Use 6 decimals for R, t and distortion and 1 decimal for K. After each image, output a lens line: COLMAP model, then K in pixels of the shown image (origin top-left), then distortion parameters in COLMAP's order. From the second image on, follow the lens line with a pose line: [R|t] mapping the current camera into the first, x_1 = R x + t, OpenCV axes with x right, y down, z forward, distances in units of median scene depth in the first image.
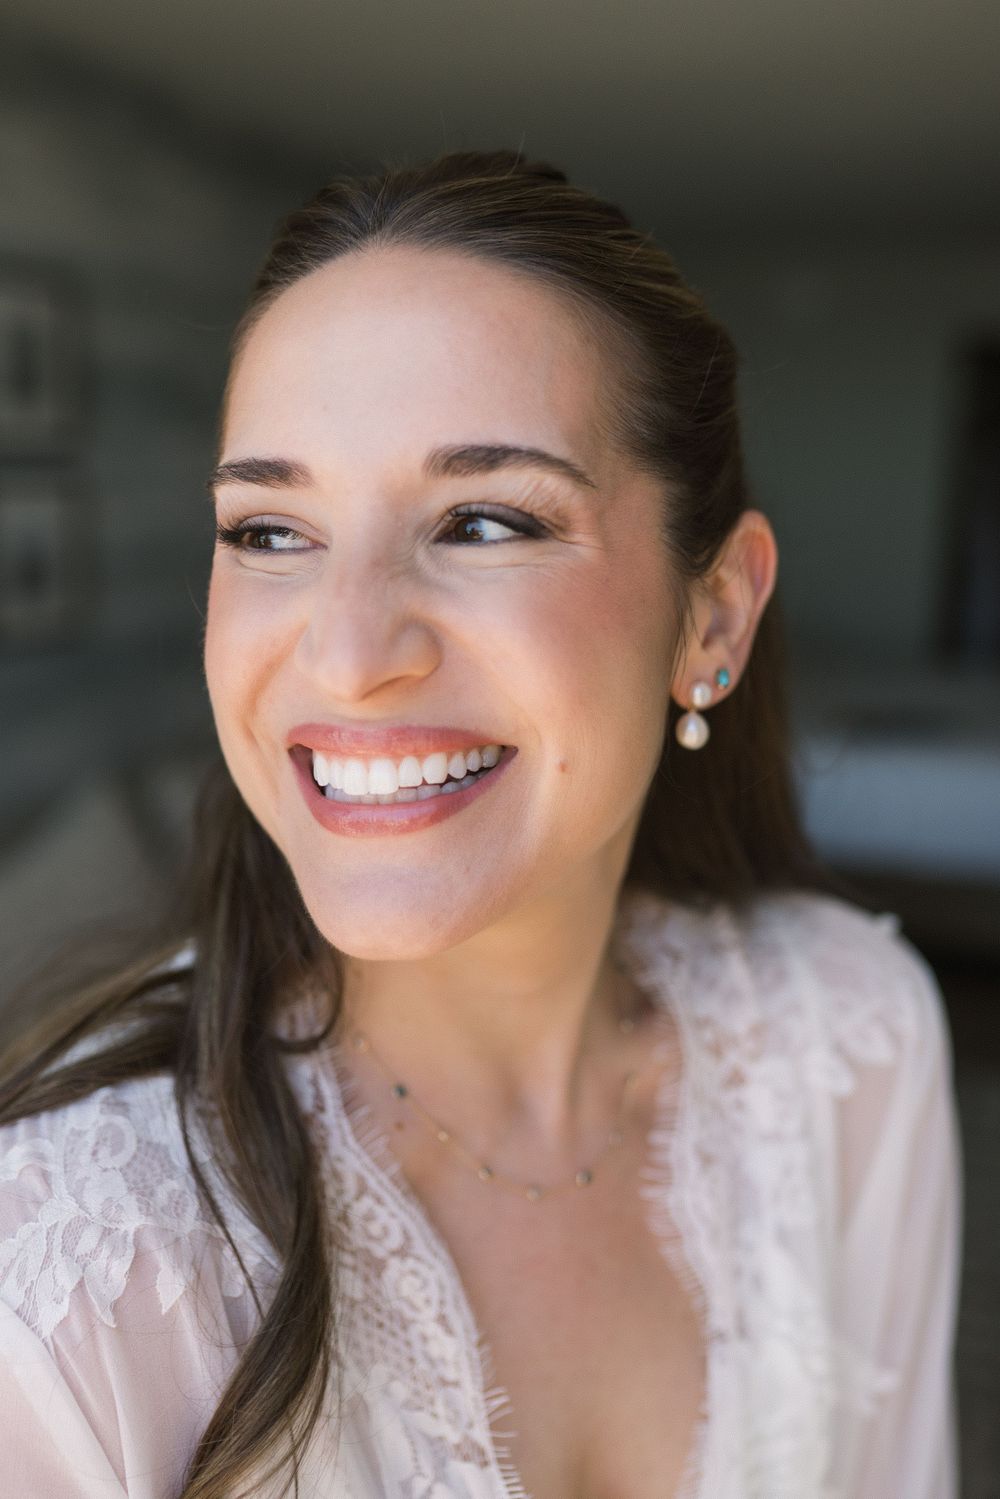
lens RADIAL K [[1522.0, 0, 500.0], [0, 1522.0, 749.5], [0, 0, 1]] dist [0.004699, 0.024952]
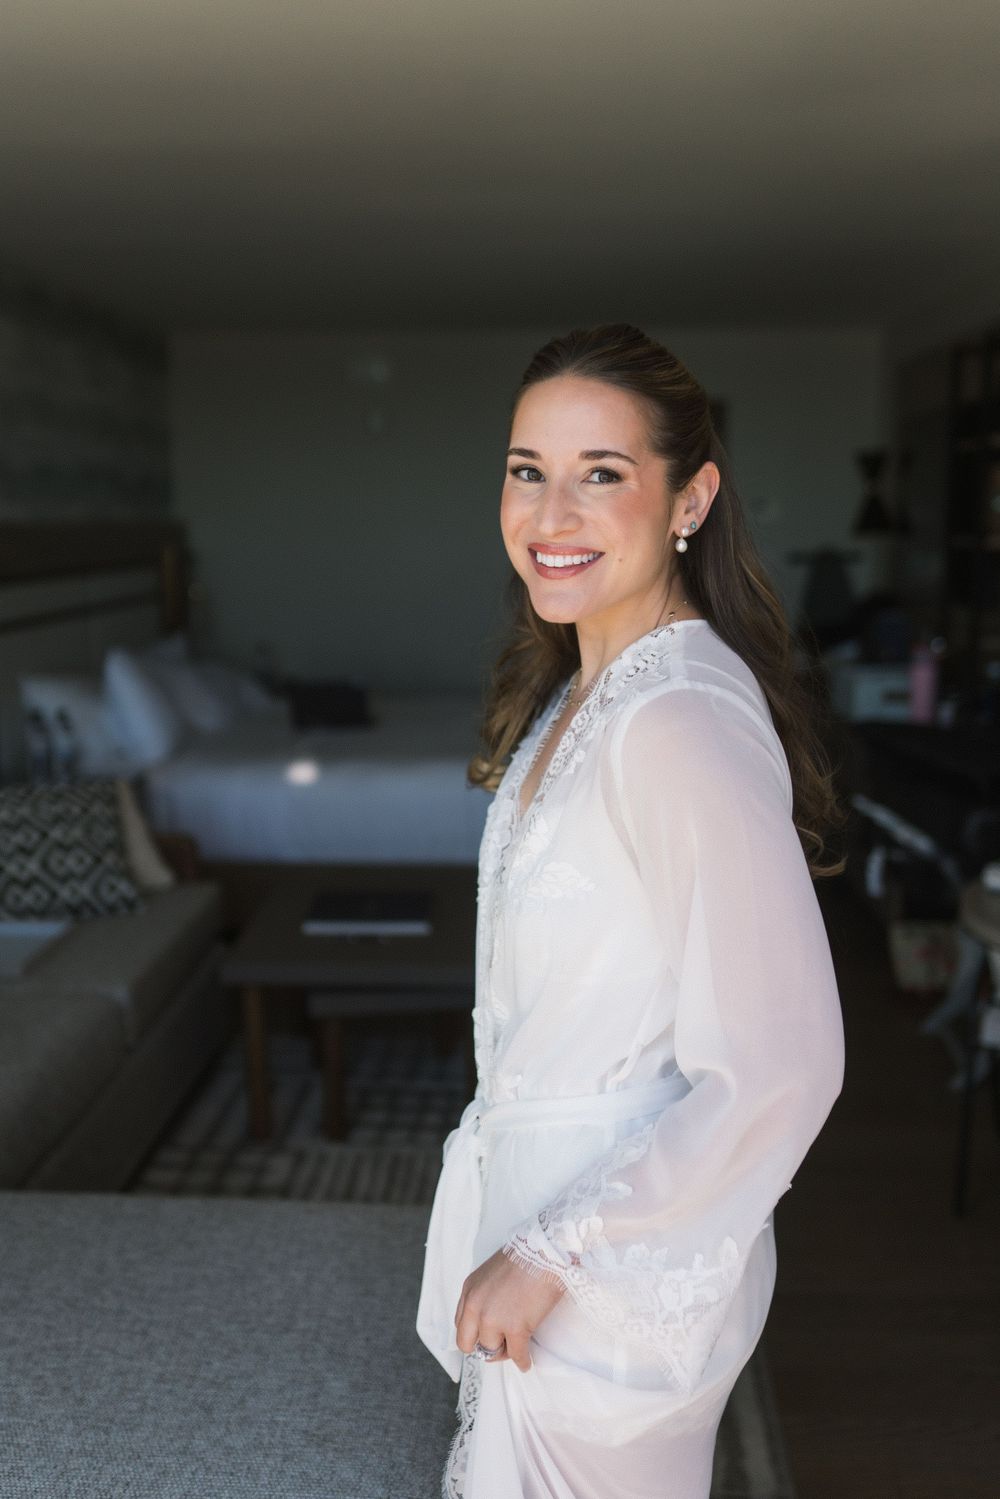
lens RADIAL K [[1522.0, 0, 500.0], [0, 1522.0, 749.5], [0, 0, 1]] dist [0.004699, 0.024952]
pose [[0.987011, 0.070698, -0.144258, 0.258255], [-0.042198, 0.980523, 0.191816, -0.183402], [0.155009, -0.183237, 0.970771, -1.943406]]
